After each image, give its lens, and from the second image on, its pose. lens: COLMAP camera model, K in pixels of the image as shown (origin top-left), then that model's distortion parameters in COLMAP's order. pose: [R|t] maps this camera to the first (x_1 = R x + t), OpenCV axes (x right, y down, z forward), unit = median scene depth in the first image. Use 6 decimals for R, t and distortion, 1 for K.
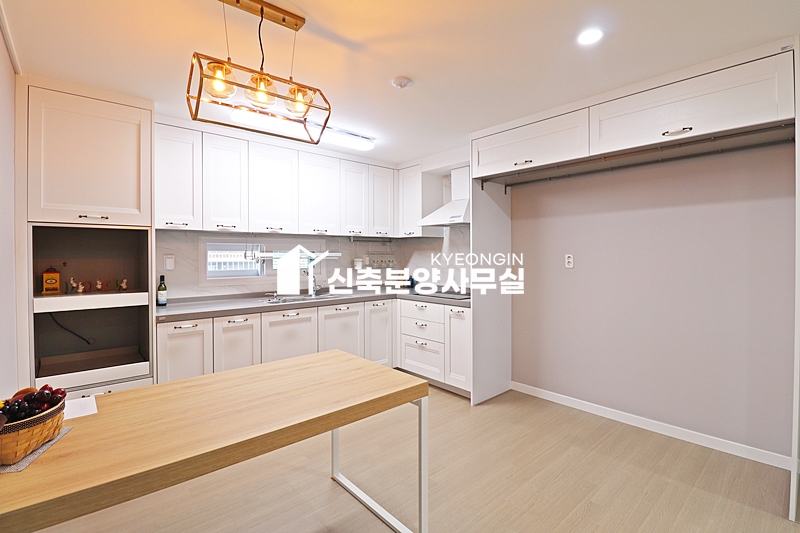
lens RADIAL K [[370.2, 0, 400.8], [0, 370.2, 257.3], [0, 0, 1]] dist [-0.002135, -0.013362]
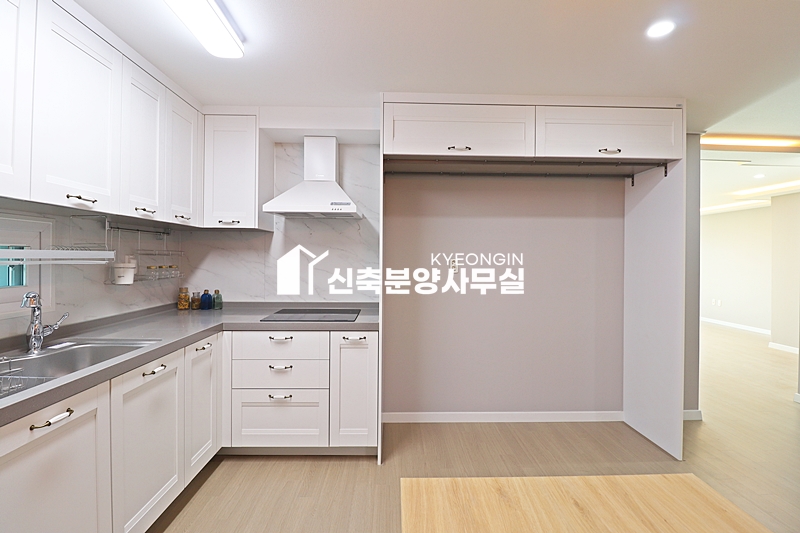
lens RADIAL K [[372.8, 0, 400.1], [0, 372.8, 257.2], [0, 0, 1]] dist [-0.000214, -0.013891]
pose [[0.643590, 0.008900, 0.765319, -0.340794], [-0.005017, 0.999960, -0.007410, -0.003197], [-0.765354, 0.000929, 0.643609, 0.487209]]
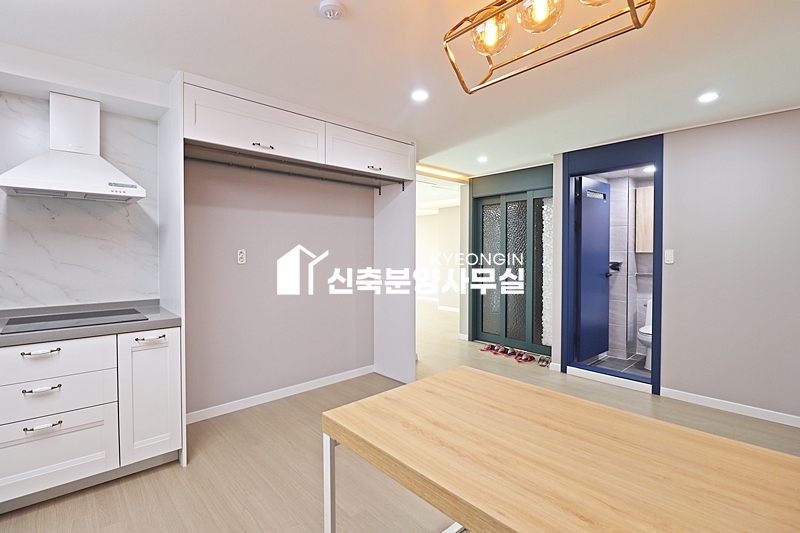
lens RADIAL K [[372.8, 0, 400.1], [0, 372.8, 257.2], [0, 0, 1]] dist [-0.000214, -0.013891]
pose [[-0.028677, -0.010826, 0.999530, -0.499563], [0.004706, 0.999929, 0.010965, 0.003370], [-0.999578, 0.005018, -0.028624, 0.604317]]
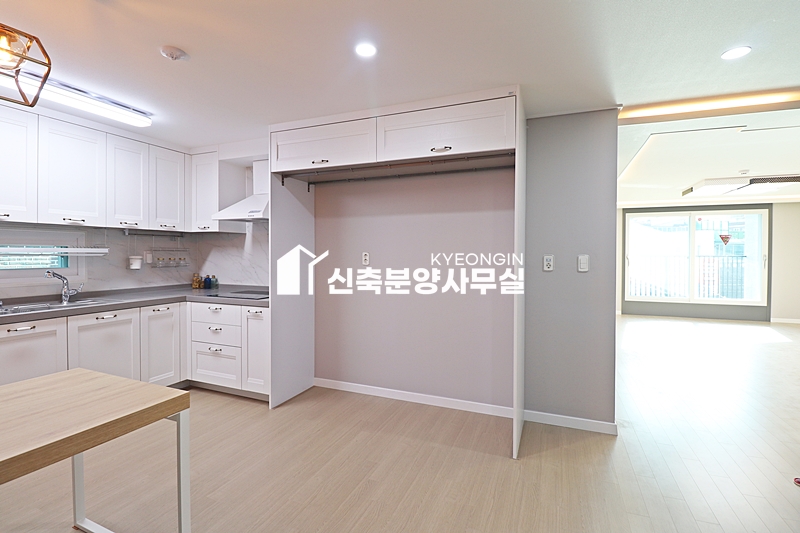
lens RADIAL K [[372.8, 0, 400.1], [0, 372.8, 257.2], [0, 0, 1]] dist [-0.000214, -0.013891]
pose [[0.898320, 0.002473, 0.439336, 0.068025], [-0.004252, 0.999986, 0.003065, 0.002215], [-0.439322, -0.004621, 0.898318, -0.015176]]
